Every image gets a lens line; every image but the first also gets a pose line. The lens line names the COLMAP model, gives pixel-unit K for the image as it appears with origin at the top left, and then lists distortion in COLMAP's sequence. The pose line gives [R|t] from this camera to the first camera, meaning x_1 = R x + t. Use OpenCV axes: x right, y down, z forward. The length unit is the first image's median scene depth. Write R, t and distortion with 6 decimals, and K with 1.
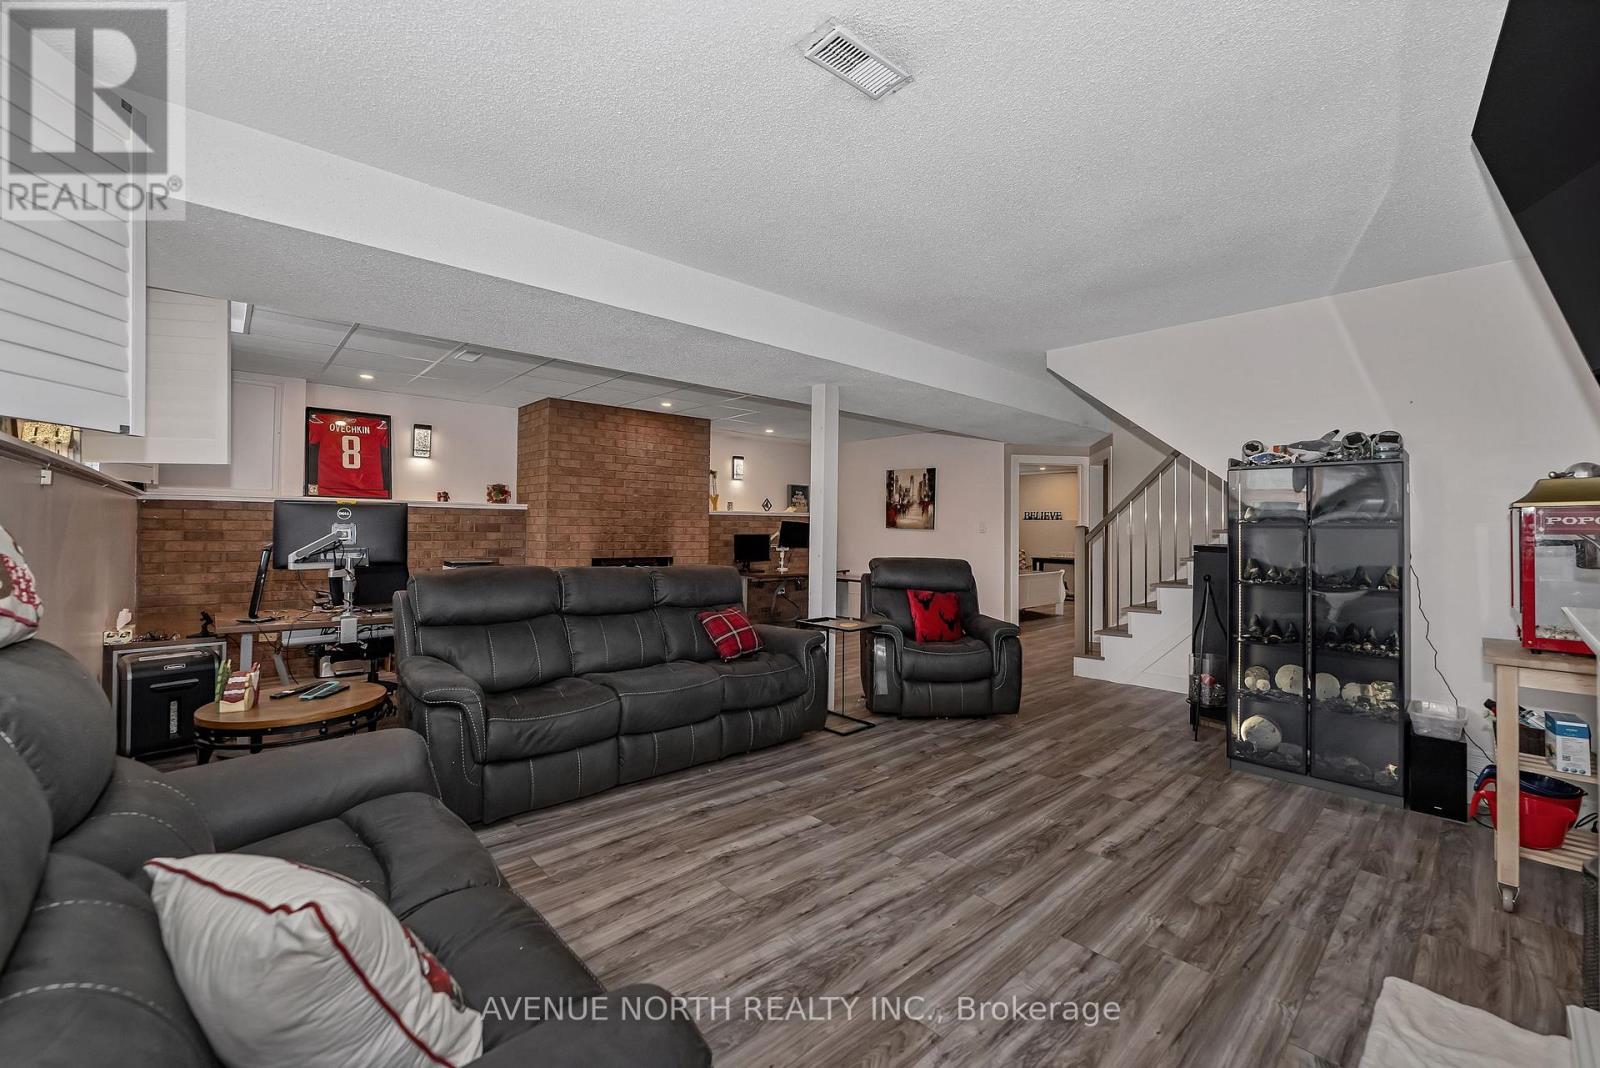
lens RADIAL K [[630.6, 0, 786.0], [0, 630.6, 524.8], [0, 0, 1]] dist [-0.024392, 0.004488]
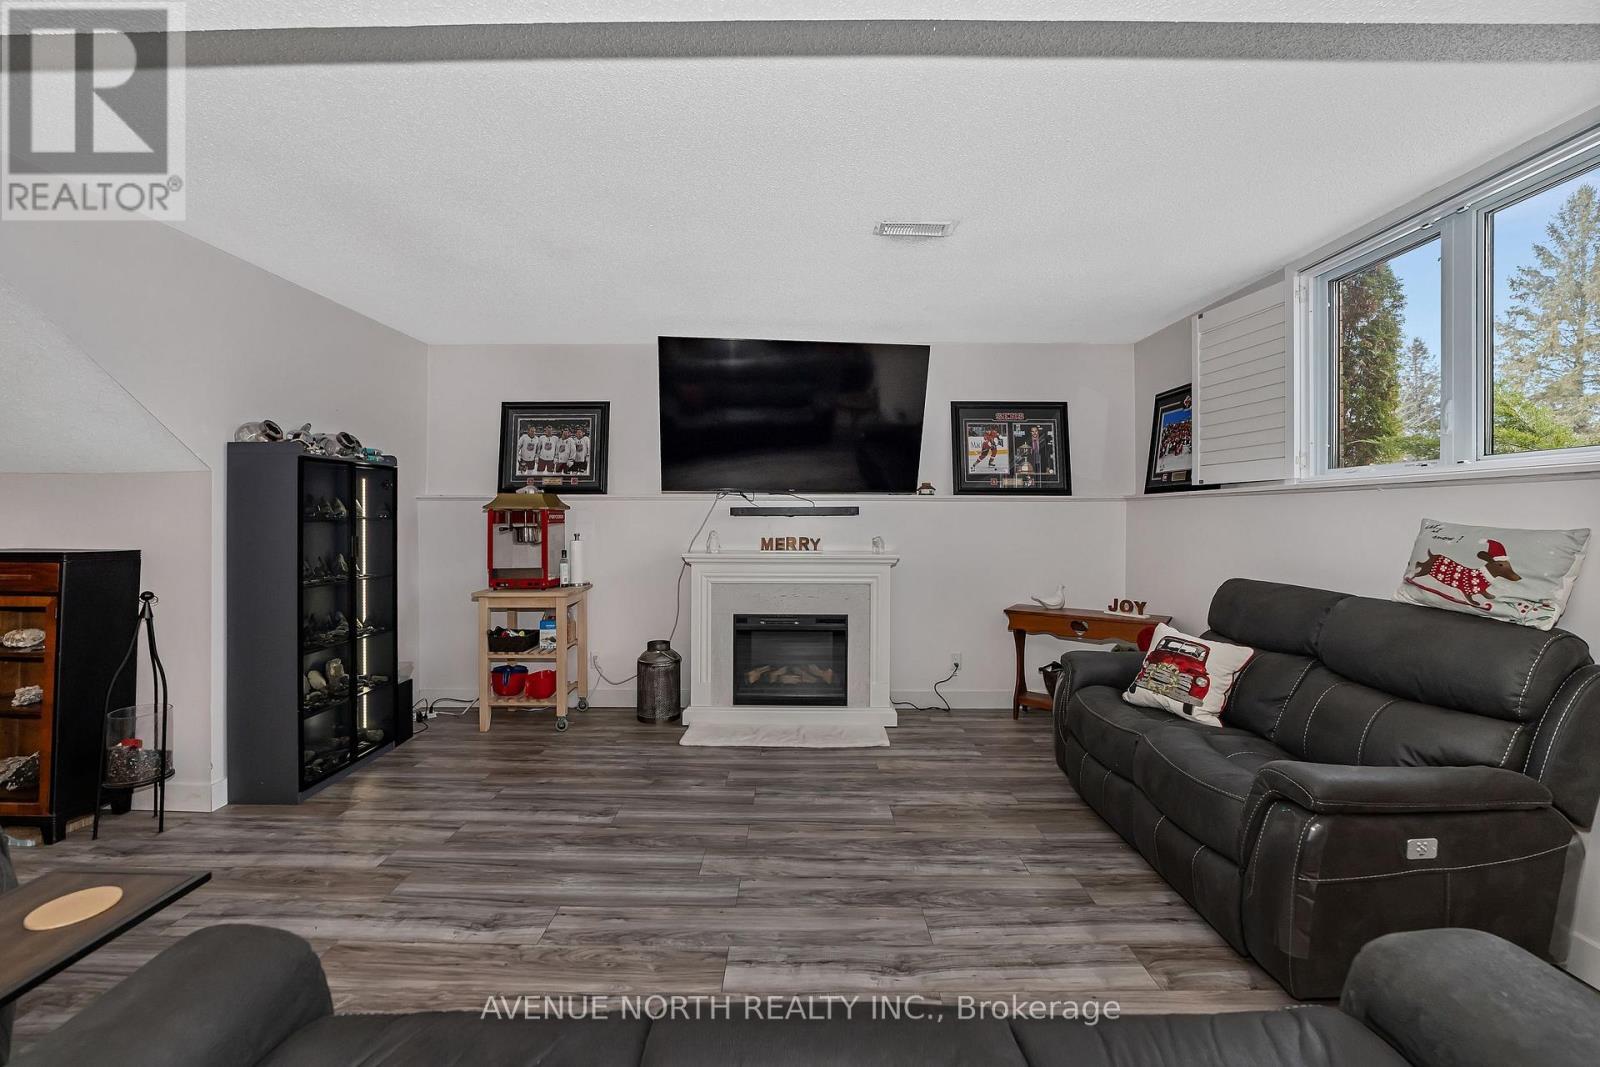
lens RADIAL K [[630.6, 0, 807.1], [0, 630.6, 521.9], [0, 0, 1]] dist [-0.024392, 0.004488]
pose [[-0.747679, -0.018353, 0.663807, -0.521295], [-0.013898, 0.999832, 0.011989, -0.020115], [-0.663915, -0.000262, -0.747808, 1.694342]]
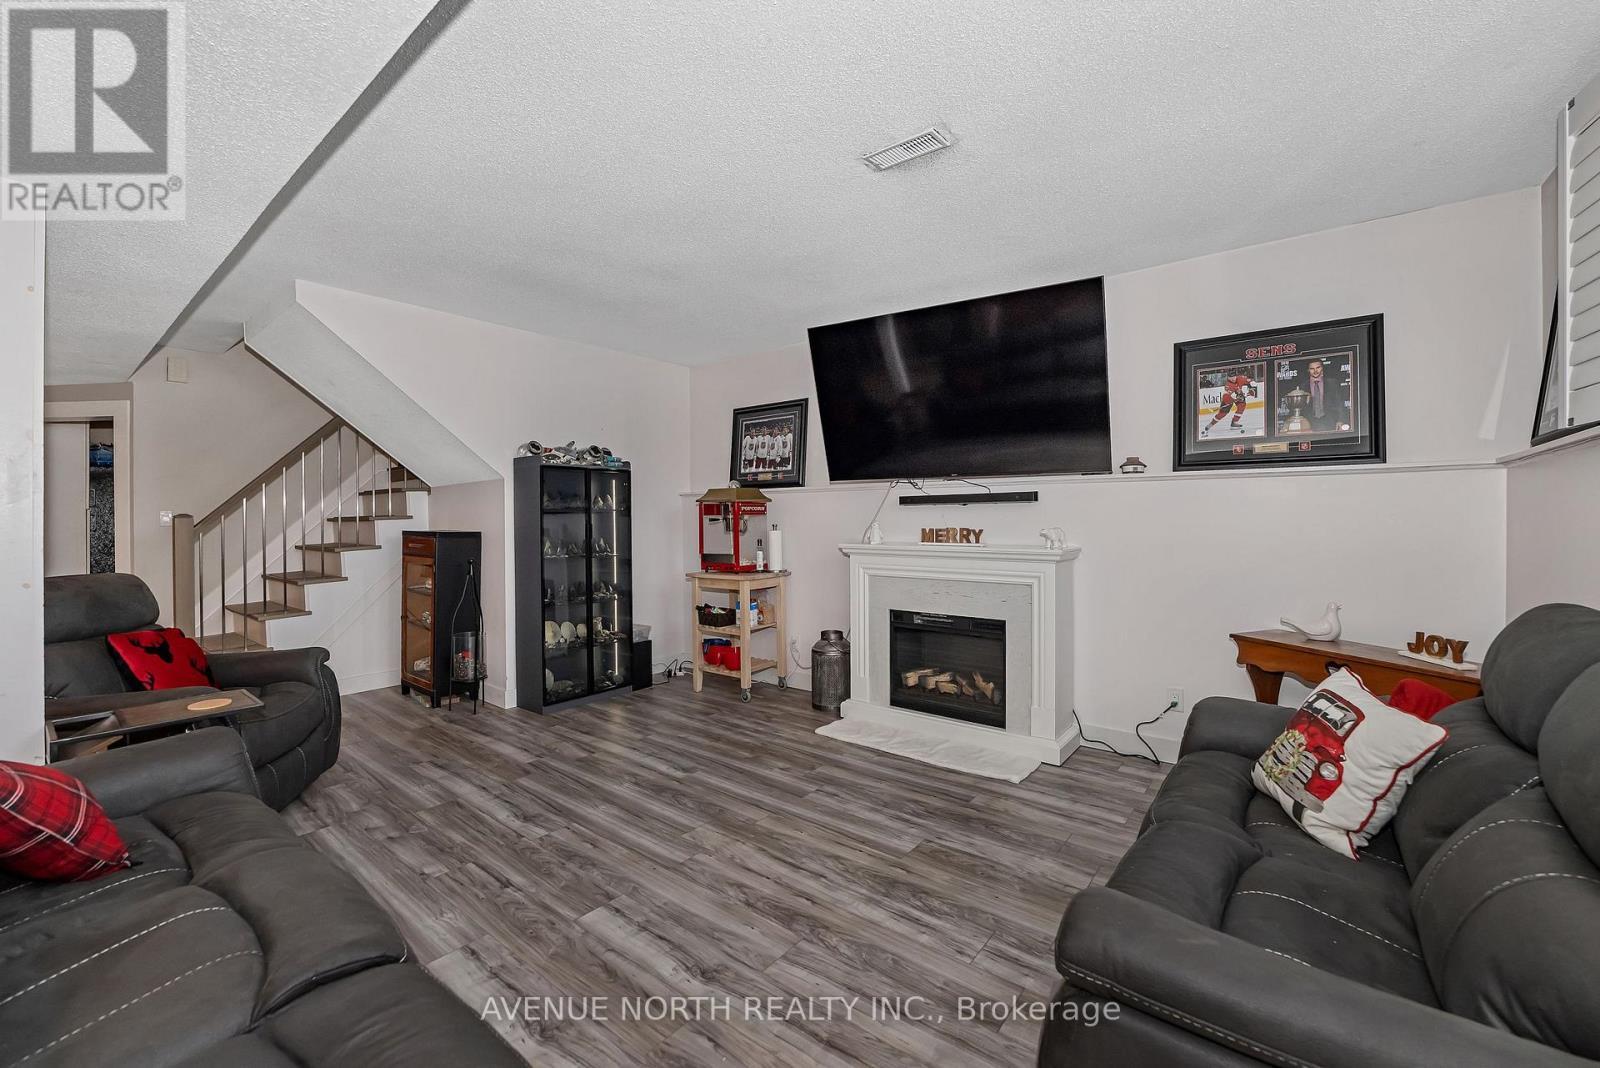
lens RADIAL K [[662.1, 0, 806.4], [0, 662.1, 528.5], [0, 0, 1]] dist [-0.019968, 0.001439]
pose [[-0.173551, -0.025848, 0.984486, -0.865795], [-0.002326, 0.999663, 0.025836, 0.004249], [-0.984822, 0.002194, -0.173553, 1.047823]]
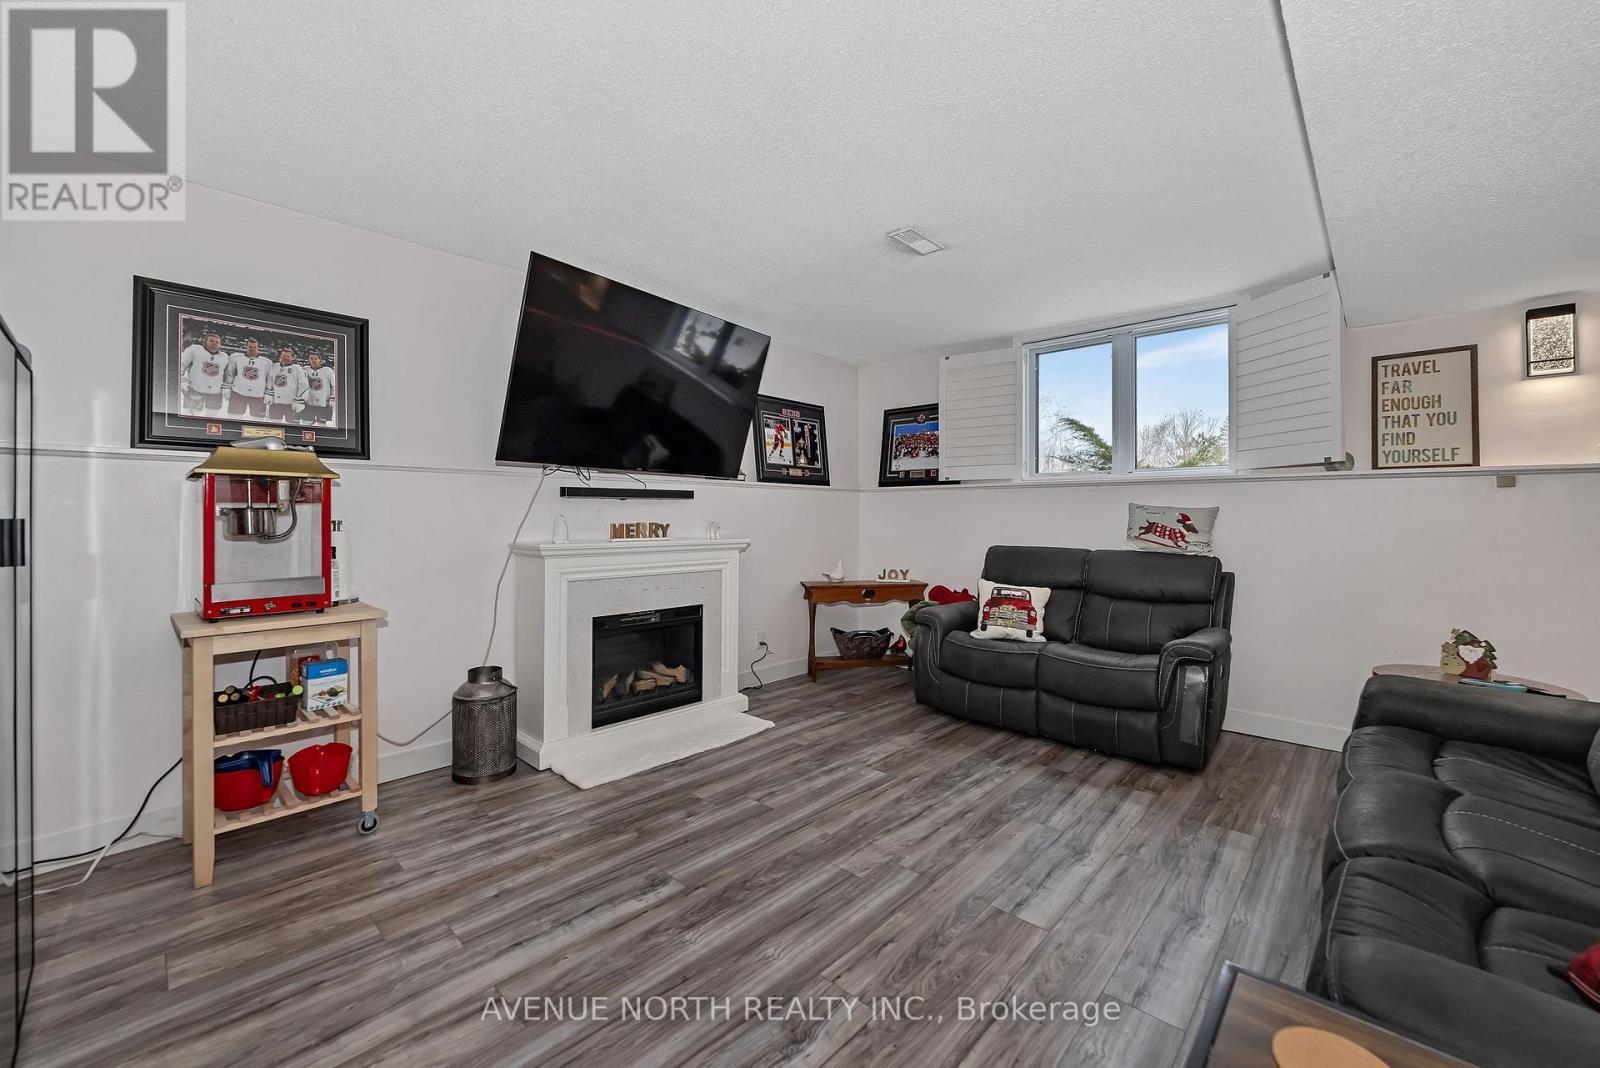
lens RADIAL K [[630.6, 0, 788.7], [0, 630.6, 521.5], [0, 0, 1]] dist [-0.024392, 0.004488]
pose [[-0.996259, -0.014249, -0.085238, 0.448215], [-0.014606, 0.999887, 0.003564, 0.029846], [0.085178, 0.004796, -0.996354, 1.968443]]
